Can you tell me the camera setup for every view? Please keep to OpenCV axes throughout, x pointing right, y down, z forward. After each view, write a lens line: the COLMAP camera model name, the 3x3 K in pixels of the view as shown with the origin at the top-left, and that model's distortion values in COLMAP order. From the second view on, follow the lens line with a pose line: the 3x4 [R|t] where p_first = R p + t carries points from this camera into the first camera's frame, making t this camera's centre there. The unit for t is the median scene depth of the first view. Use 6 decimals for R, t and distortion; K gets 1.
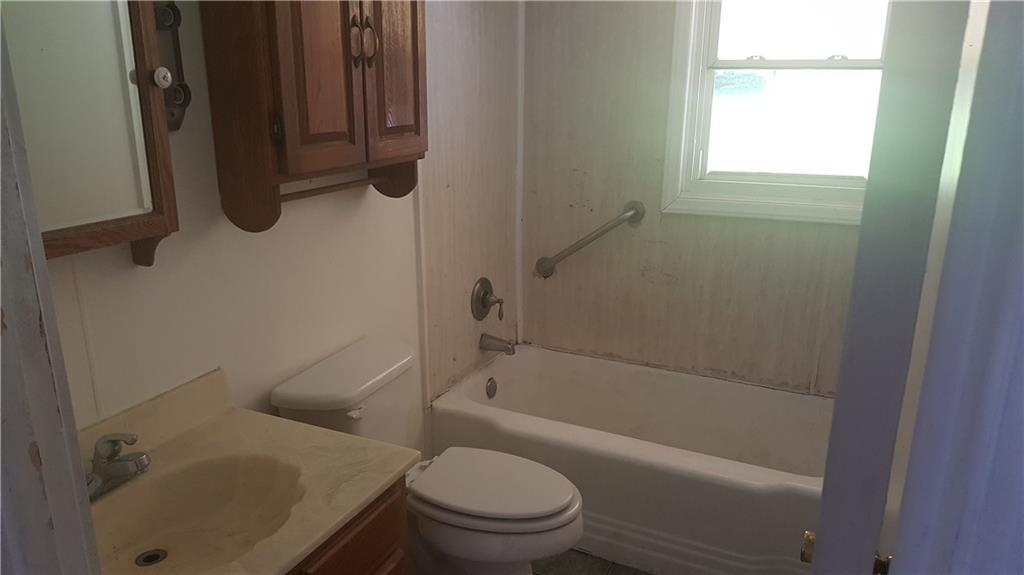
lens RADIAL K [[783.0, 0, 498.3], [0, 783.0, 309.0], [0, 0, 1]] dist [0.162190, -0.270019]
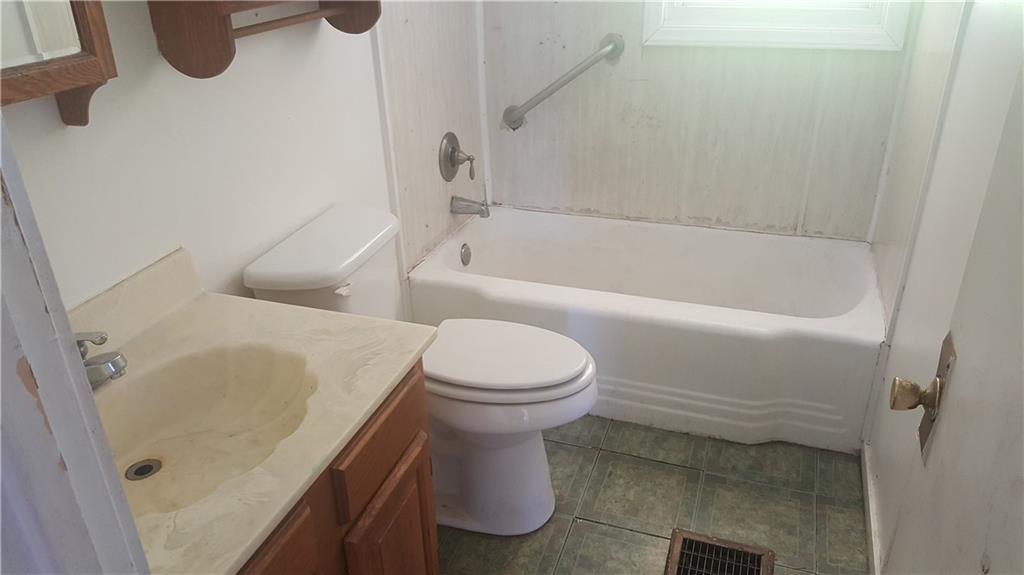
lens RADIAL K [[787.9, 0, 514.5], [0, 787.9, 320.0], [0, 0, 1]] dist [0.148180, -0.222752]
pose [[0.991882, -0.078246, 0.100238, -0.064718], [0.058674, 0.980959, 0.185139, 0.008303], [-0.112816, -0.177755, 0.977587, 0.077731]]
